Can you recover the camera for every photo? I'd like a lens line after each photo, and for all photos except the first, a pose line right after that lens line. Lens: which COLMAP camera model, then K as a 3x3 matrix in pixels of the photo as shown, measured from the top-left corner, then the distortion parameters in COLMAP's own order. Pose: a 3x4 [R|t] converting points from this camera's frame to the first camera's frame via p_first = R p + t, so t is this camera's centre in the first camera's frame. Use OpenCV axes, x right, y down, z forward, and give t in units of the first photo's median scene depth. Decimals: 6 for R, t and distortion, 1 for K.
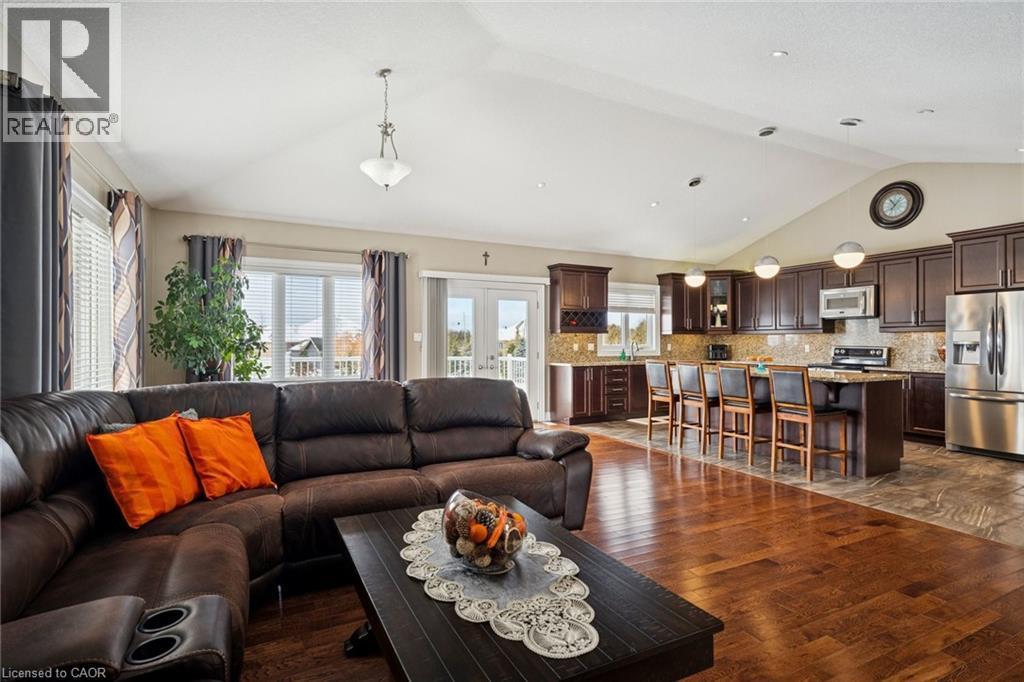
lens RADIAL K [[511.8, 0, 516.1], [0, 511.8, 335.5], [0, 0, 1]] dist [0.011526, 0.000880]
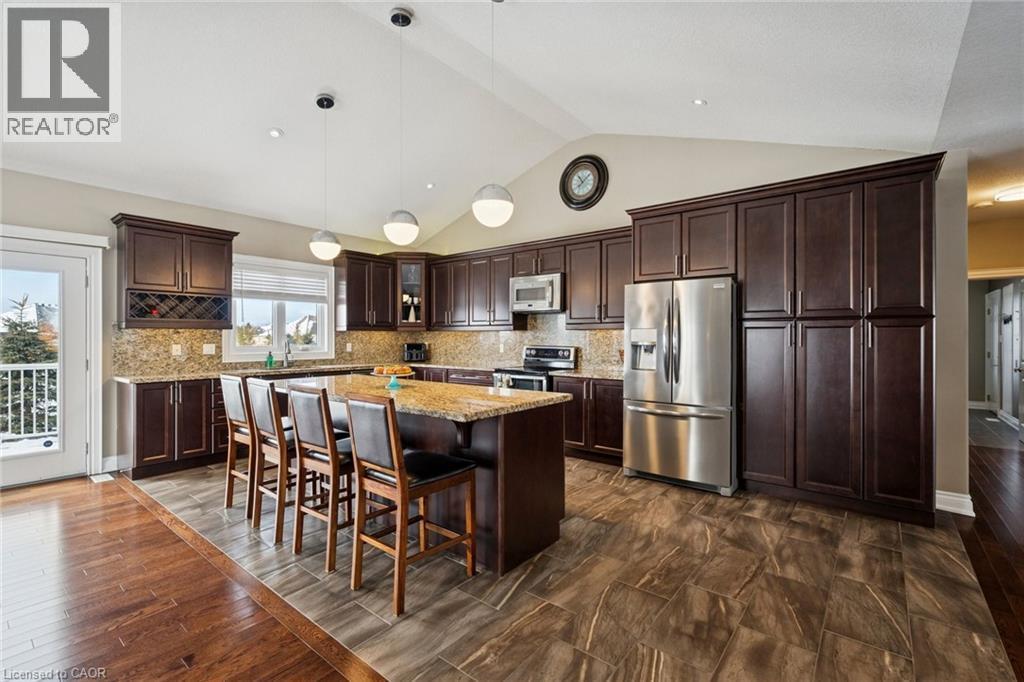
lens RADIAL K [[457.9, 0, 509.1], [0, 457.9, 335.8], [0, 0, 1]] dist [0.003950, 0.000435]
pose [[0.916744, -0.000150, 0.399476, 0.310796], [-0.003819, 0.999951, 0.009140, -0.002728], [-0.399458, -0.009905, 0.916698, 0.338261]]
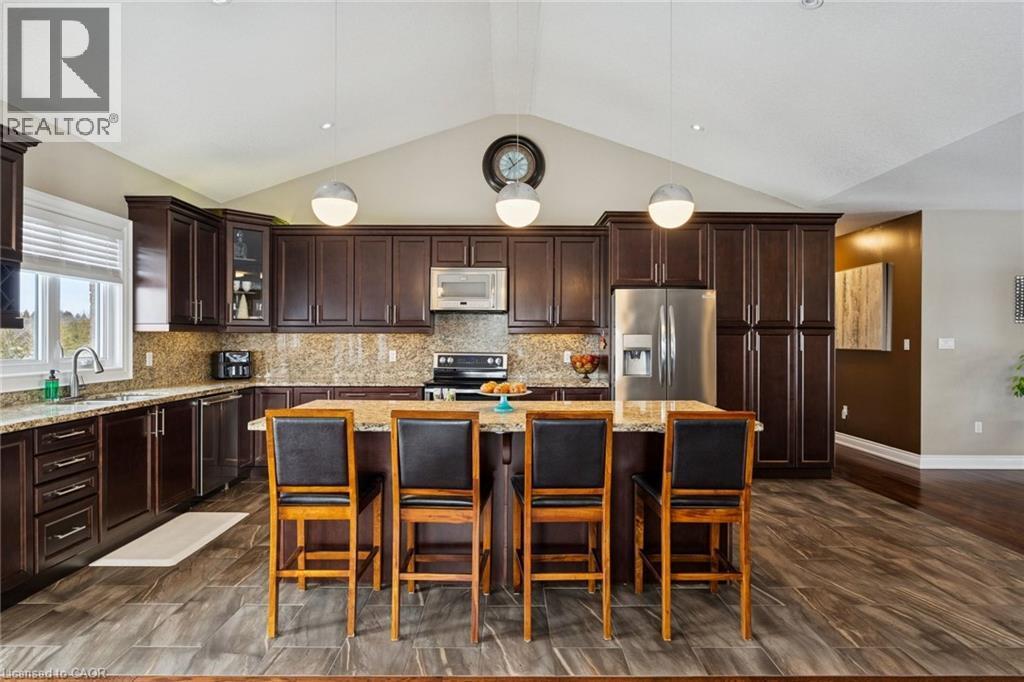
lens RADIAL K [[574.0, 0, 510.2], [0, 574.0, 337.9], [0, 0, 1]] dist [-0.004706, 0.001027]
pose [[0.454577, 0.000796, 0.890707, -0.015554], [-0.012682, 0.999904, 0.005578, -0.004418], [-0.890617, -0.013831, 0.454543, 0.608466]]
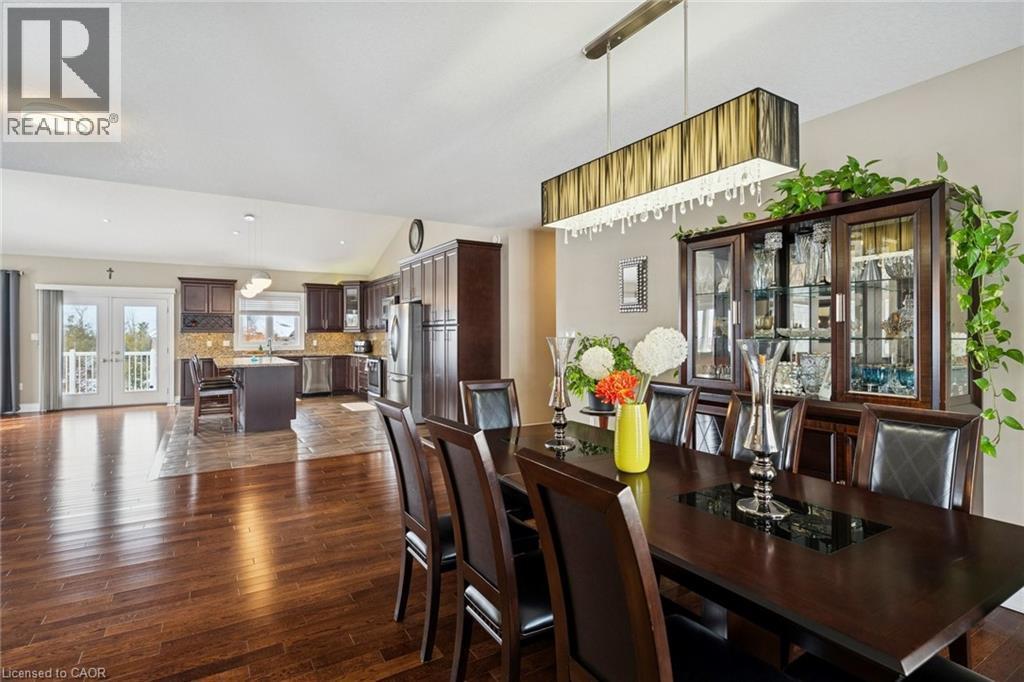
lens RADIAL K [[511.8, 0, 505.6], [0, 511.8, 331.2], [0, 0, 1]] dist [0.011526, 0.000880]
pose [[0.998494, 0.001588, 0.054837, 0.877786], [-0.002570, 0.999838, 0.017830, -0.036381], [-0.054800, -0.017944, 0.998336, -0.324779]]
